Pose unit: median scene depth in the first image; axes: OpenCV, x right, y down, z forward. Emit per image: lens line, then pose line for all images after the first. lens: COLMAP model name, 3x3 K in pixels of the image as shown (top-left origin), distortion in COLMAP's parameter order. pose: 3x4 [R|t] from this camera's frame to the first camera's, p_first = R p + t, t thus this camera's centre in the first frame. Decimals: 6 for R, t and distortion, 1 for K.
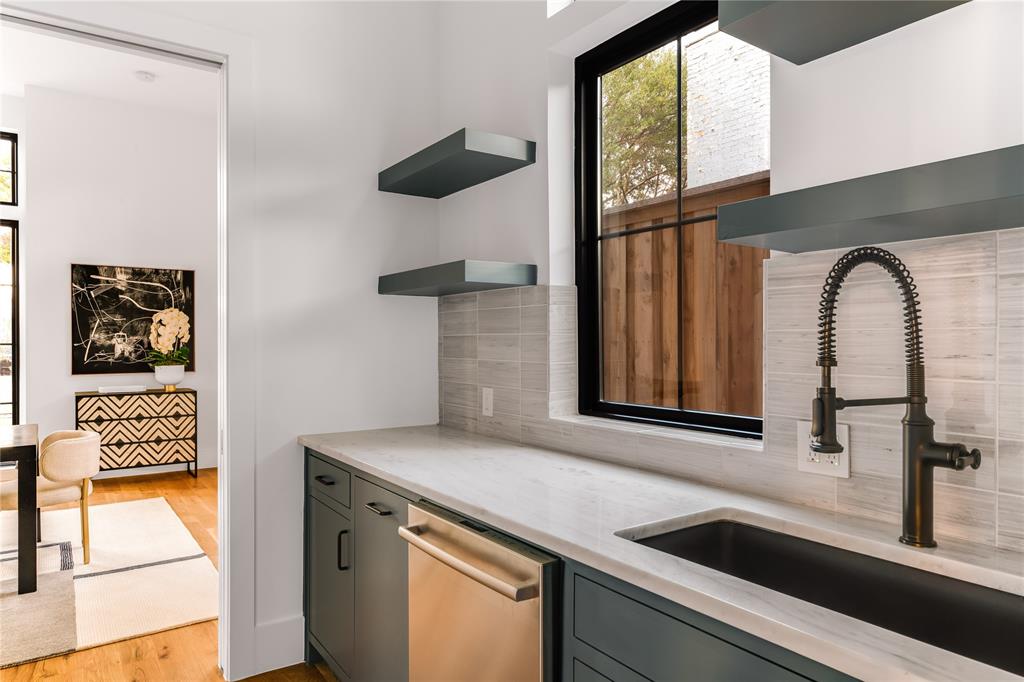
lens RADIAL K [[667.5, 0, 513.5], [0, 667.5, 342.8], [0, 0, 1]] dist [-0.000163, -0.000012]
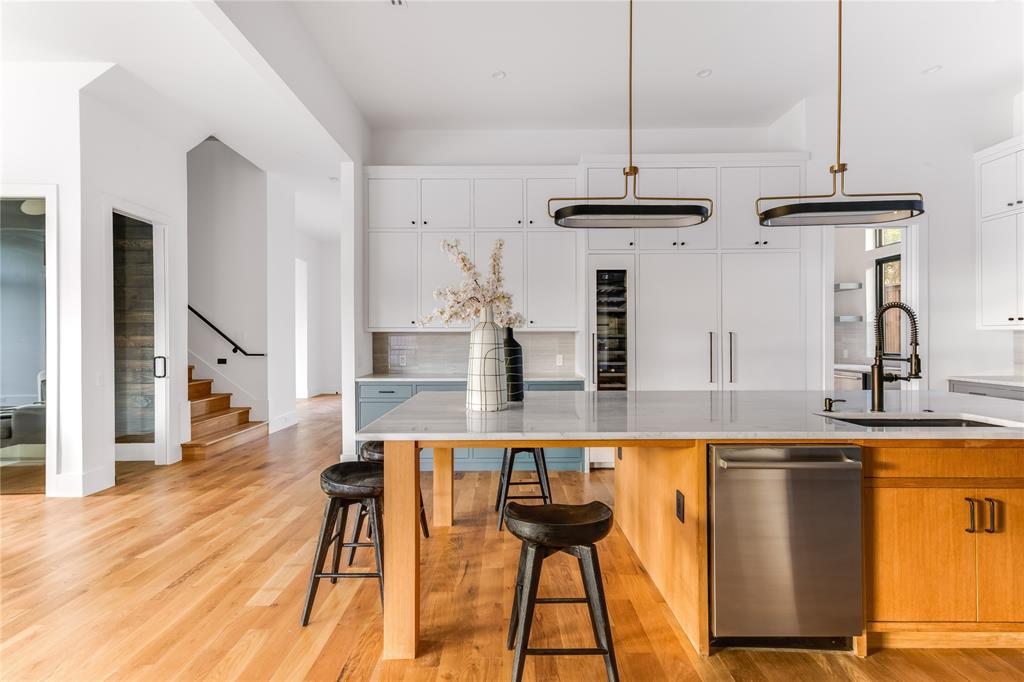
lens RADIAL K [[491.6, 0, 510.9], [0, 491.6, 339.9], [0, 0, 1]] dist [0.001194, 0.000076]
pose [[0.825270, -0.001279, -0.564736, -0.034458], [0.006311, 0.999956, 0.006958, -0.015727], [0.564703, -0.009307, 0.825242, -2.371791]]
